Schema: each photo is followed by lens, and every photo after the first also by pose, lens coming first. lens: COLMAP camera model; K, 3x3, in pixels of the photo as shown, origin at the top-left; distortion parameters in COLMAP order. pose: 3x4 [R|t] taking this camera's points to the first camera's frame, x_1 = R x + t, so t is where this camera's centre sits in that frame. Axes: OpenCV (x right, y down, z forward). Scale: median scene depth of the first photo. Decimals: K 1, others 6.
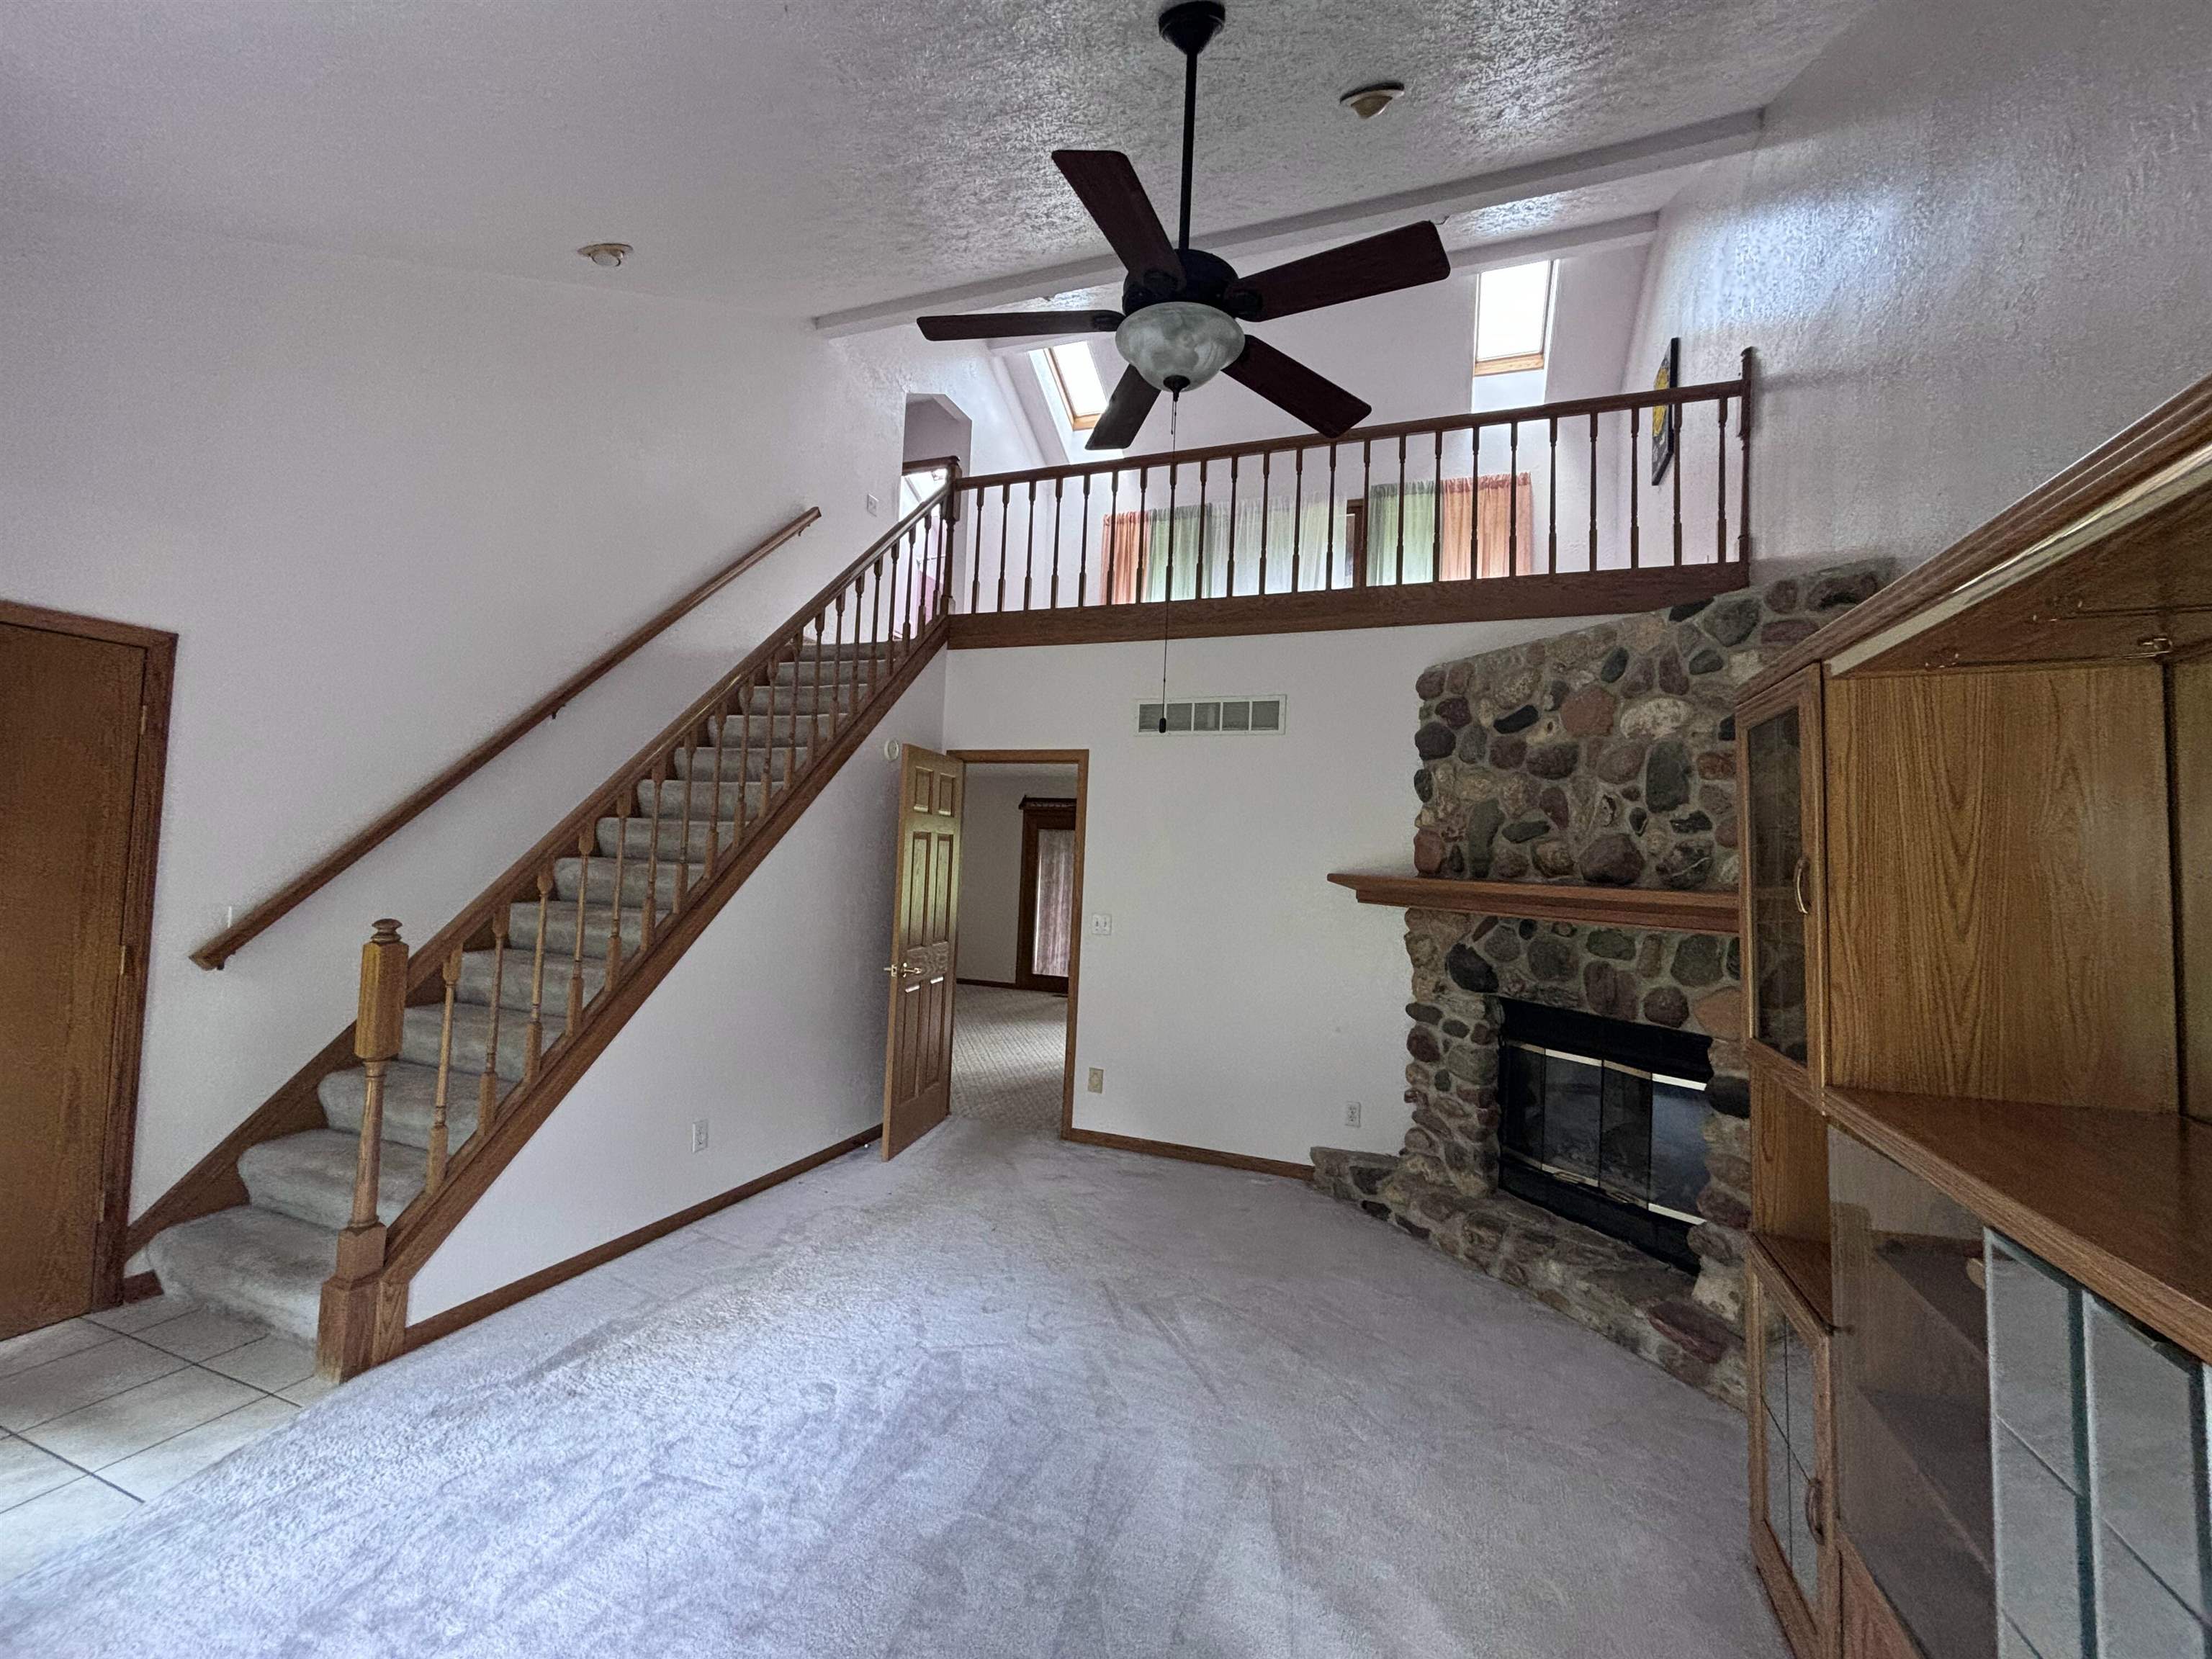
lens RADIAL K [[903.3, 0, 1106.0], [0, 903.3, 829.5], [0, 0, 1]] dist [0.000886, 0.000060]
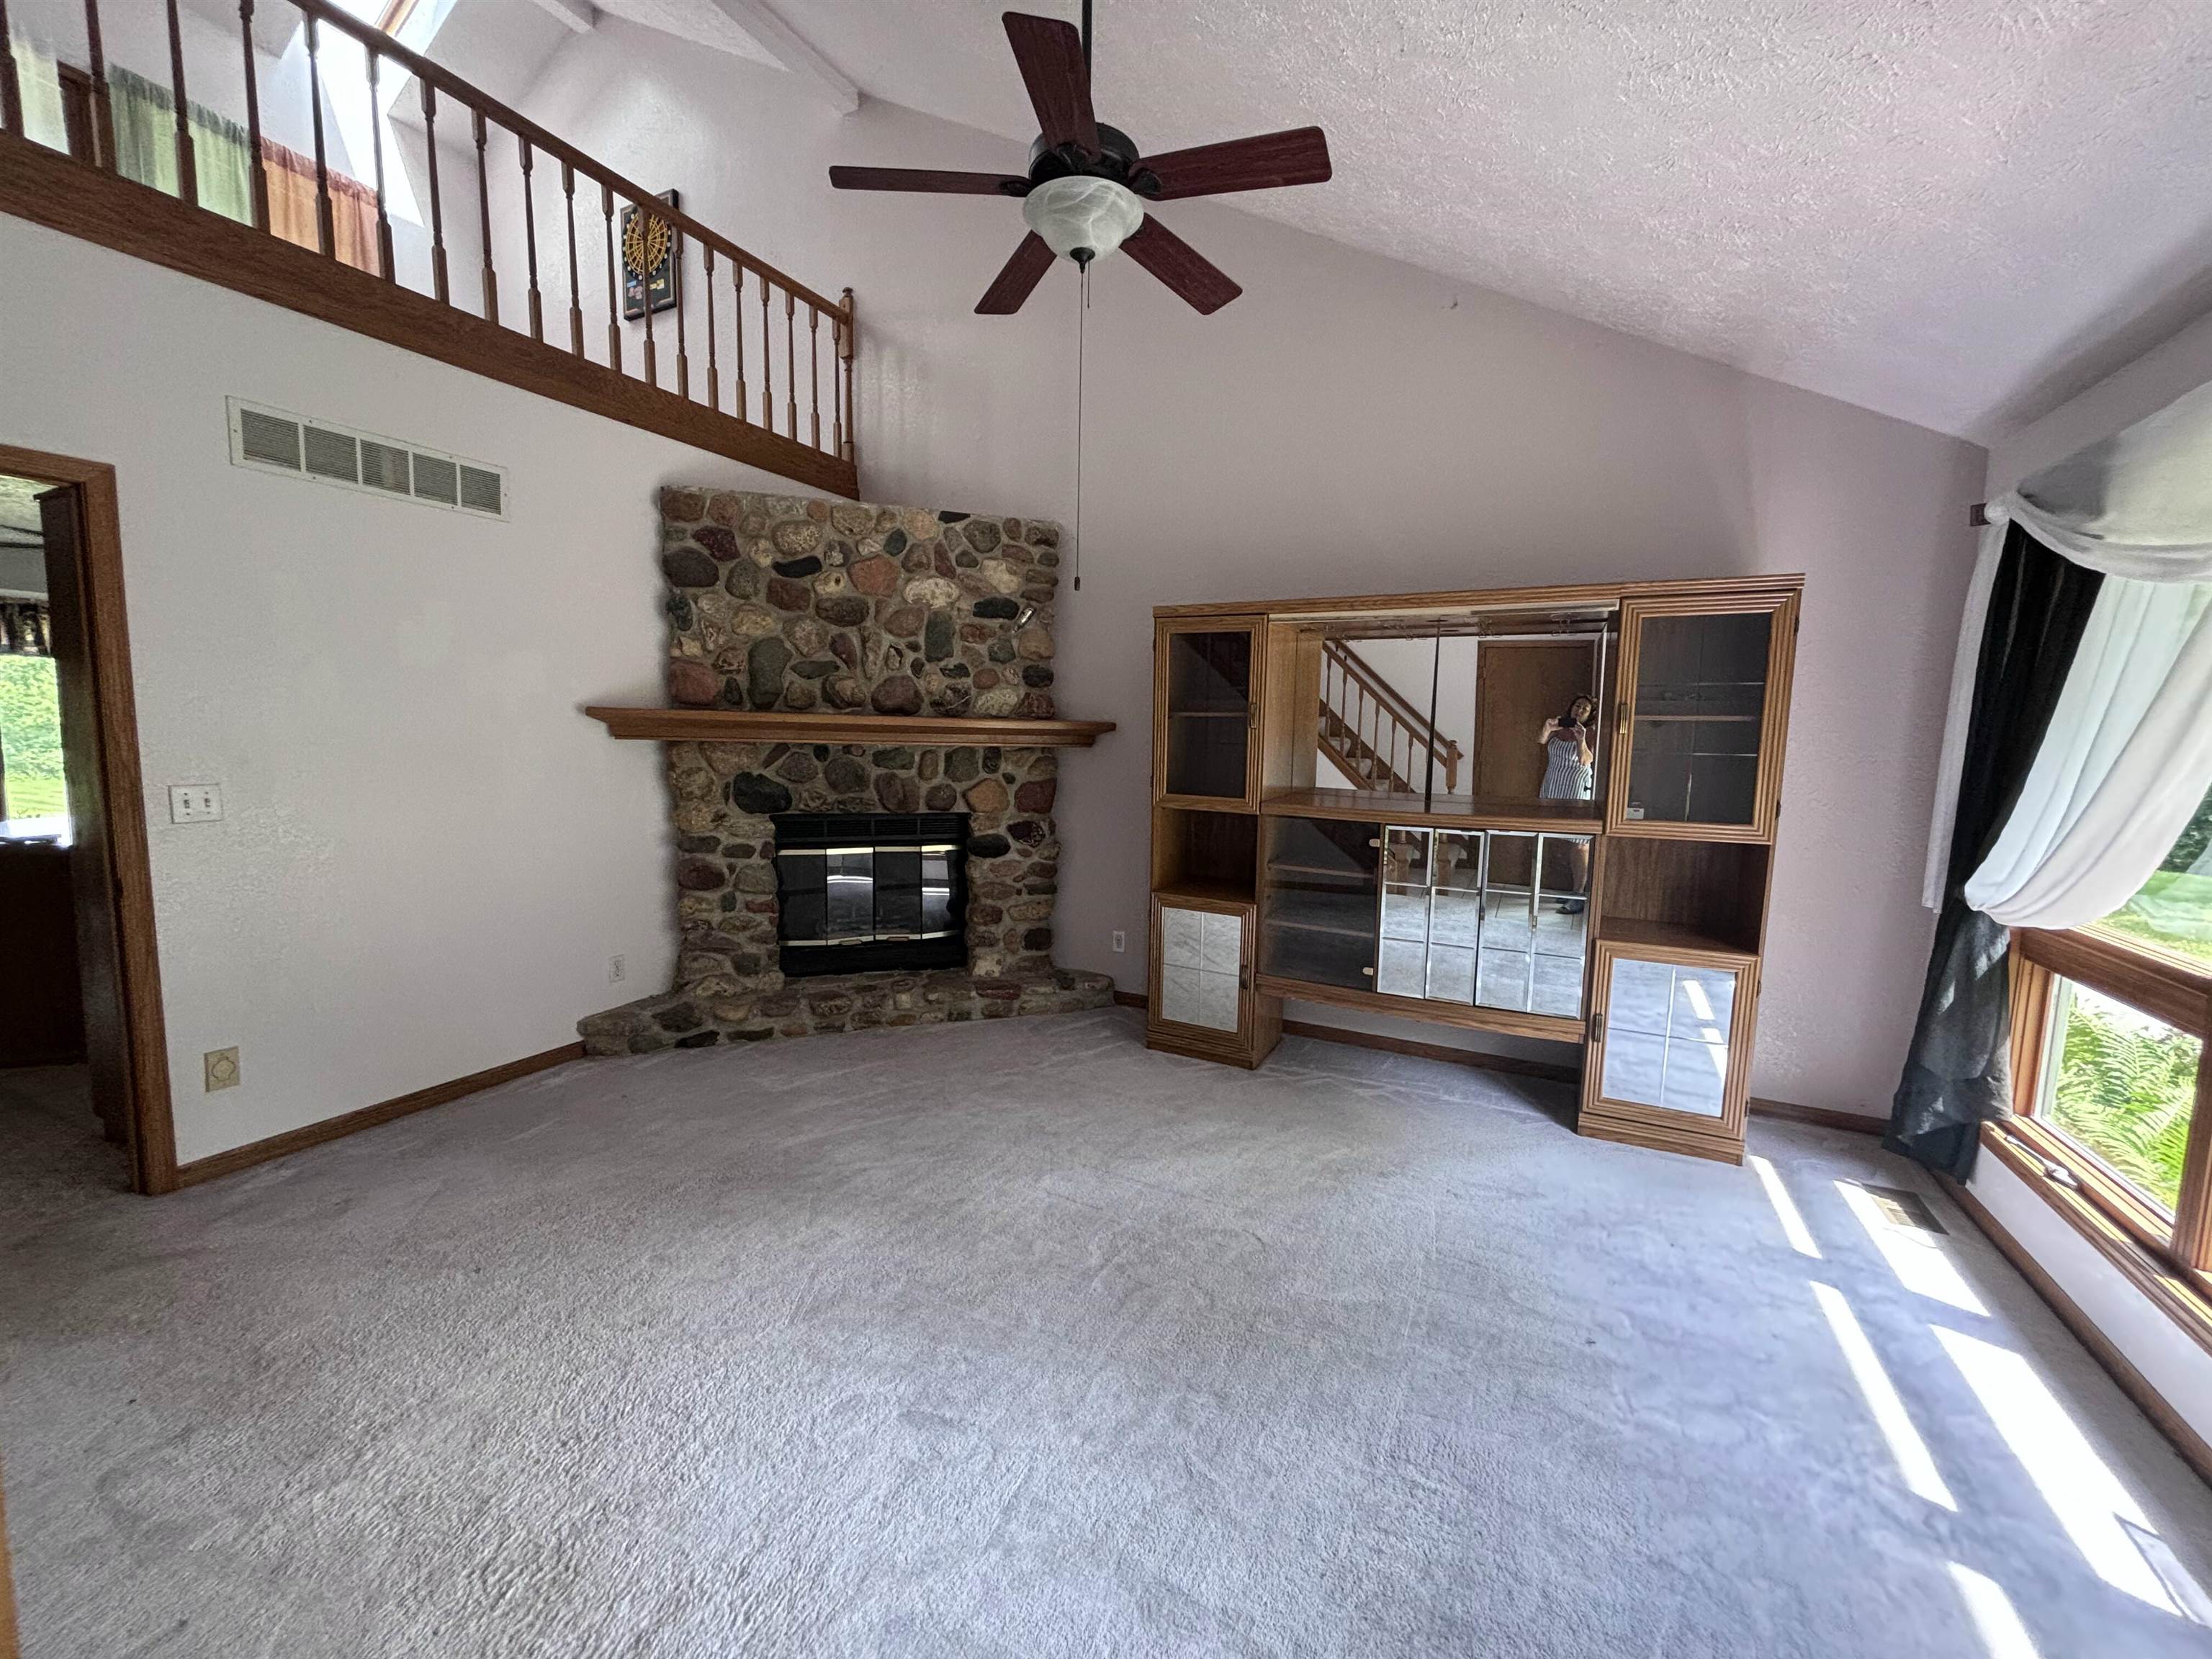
lens RADIAL K [[885.0, 0, 1106.0], [0, 885.0, 829.5], [0, 0, 1]] dist [0.020301, -0.010958]
pose [[0.105418, -0.149947, 0.983058, -0.653846], [-0.053767, 0.986261, 0.156201, 0.007269], [-0.992973, -0.069322, 0.095908, 0.510101]]
